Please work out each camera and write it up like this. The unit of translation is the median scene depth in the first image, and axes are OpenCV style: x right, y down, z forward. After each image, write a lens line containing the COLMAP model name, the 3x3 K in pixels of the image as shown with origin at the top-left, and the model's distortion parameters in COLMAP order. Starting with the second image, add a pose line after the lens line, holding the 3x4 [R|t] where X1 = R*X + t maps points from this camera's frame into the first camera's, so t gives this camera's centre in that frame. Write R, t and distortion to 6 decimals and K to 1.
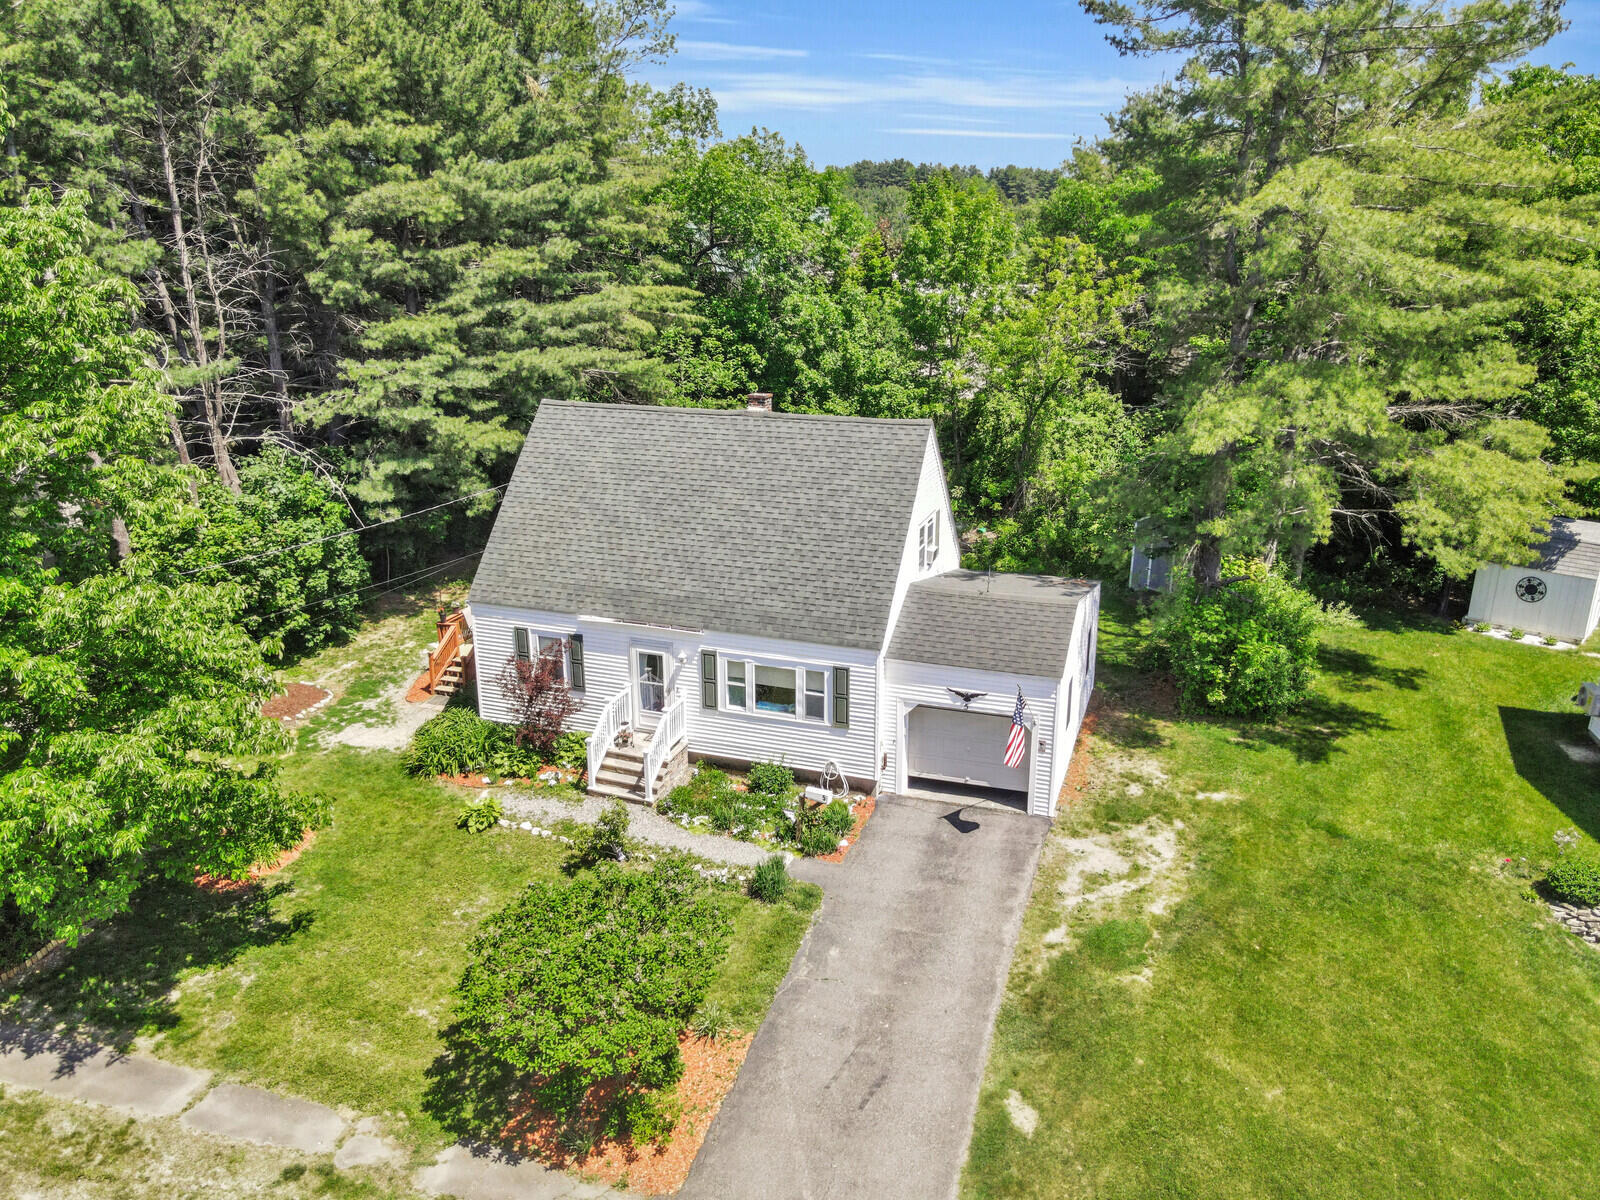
lens RADIAL K [[1223.2, 0, 800.0], [0, 1223.2, 600.0], [0, 0, 1]] dist [-0.001835, -0.000456]
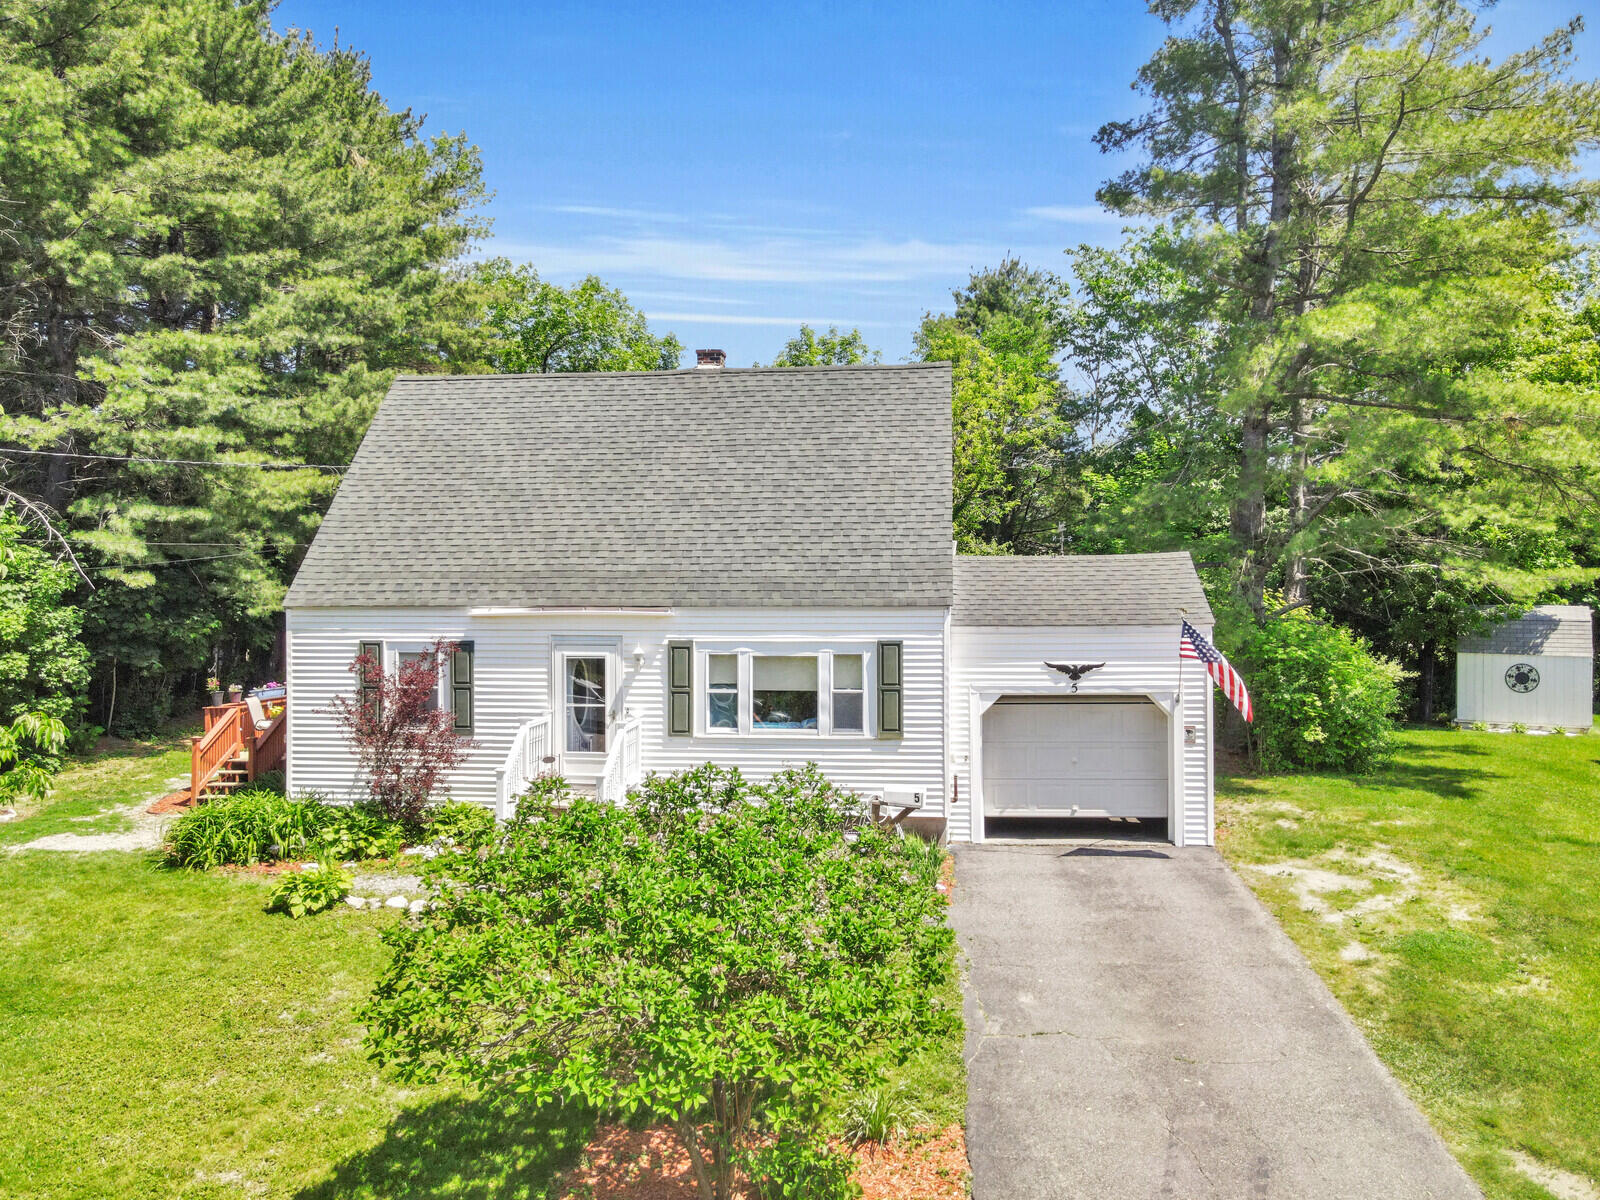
lens RADIAL K [[1199.9, 0, 805.0], [0, 1199.9, 603.1], [0, 0, 1]] dist [0.004373, 0.003542]
pose [[0.973948, -0.001818, 0.226763, -0.152928], [0.070189, 0.953280, -0.293820, 0.213179], [-0.215634, 0.302082, 0.928573, 0.364361]]
